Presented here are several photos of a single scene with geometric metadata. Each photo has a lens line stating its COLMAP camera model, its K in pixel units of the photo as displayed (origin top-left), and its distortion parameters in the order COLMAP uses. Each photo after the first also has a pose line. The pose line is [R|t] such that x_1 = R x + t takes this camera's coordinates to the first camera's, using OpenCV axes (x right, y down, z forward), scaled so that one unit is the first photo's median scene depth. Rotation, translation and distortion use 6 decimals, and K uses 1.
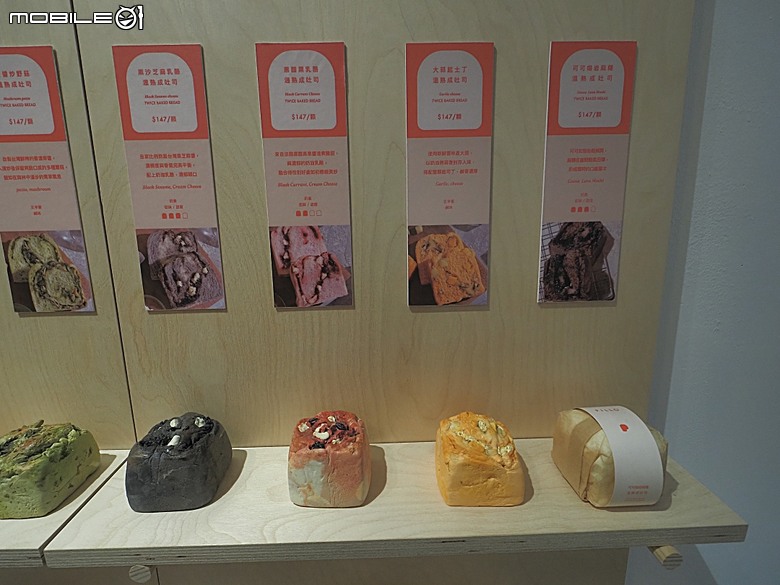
lens RADIAL K [[357.0, 0, 390.0], [0, 357.0, 292.5], [0, 0, 1]] dist [-0.017056, 0.001243]
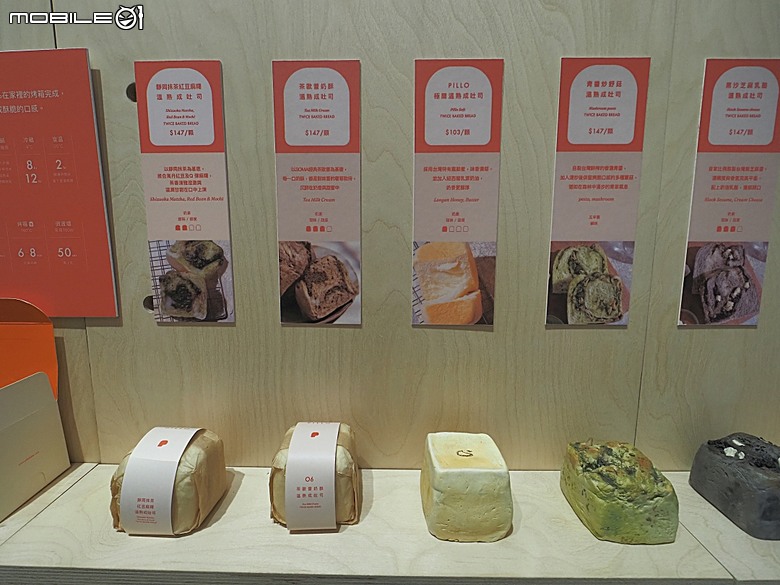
lens RADIAL K [[366.1, 0, 390.0], [0, 366.1, 292.5], [0, 0, 1]] dist [-0.002882, -0.001705]
pose [[0.999335, 0.019955, -0.030503, -1.488863], [-0.021414, 0.998603, -0.048302, 0.027633], [0.029496, 0.048923, 0.998367, -0.025858]]
